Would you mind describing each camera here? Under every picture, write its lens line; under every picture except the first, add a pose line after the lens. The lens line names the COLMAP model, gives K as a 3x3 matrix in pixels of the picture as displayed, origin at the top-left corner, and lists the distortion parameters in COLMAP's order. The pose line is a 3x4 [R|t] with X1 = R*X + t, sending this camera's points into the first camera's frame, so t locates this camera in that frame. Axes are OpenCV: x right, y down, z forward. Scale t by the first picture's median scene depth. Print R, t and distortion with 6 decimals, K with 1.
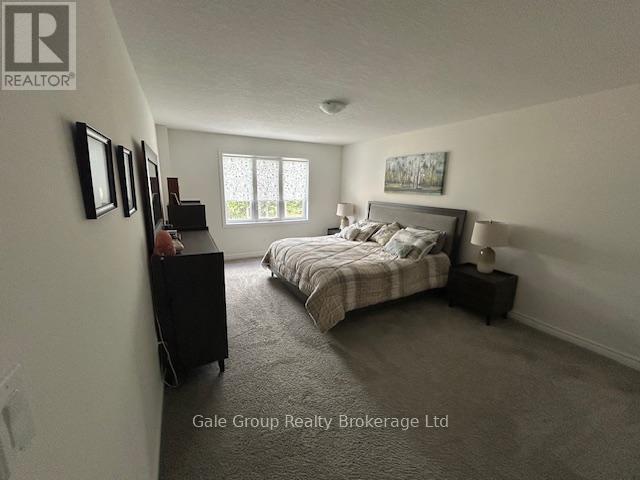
lens RADIAL K [[259.2, 0, 320.6], [0, 259.2, 240.6], [0, 0, 1]] dist [-0.001842, -0.000158]
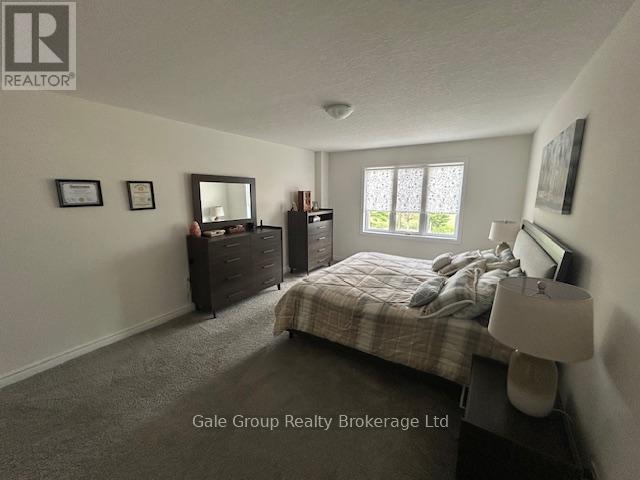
lens RADIAL K [[259.2, 0, 320.6], [0, 259.2, 240.6], [0, 0, 1]] dist [-0.001842, -0.000158]
pose [[0.482240, 0.138984, -0.864944, 0.480752], [-0.174055, 0.982852, 0.060887, -0.059909], [0.858574, 0.121186, 0.498162, 0.300293]]
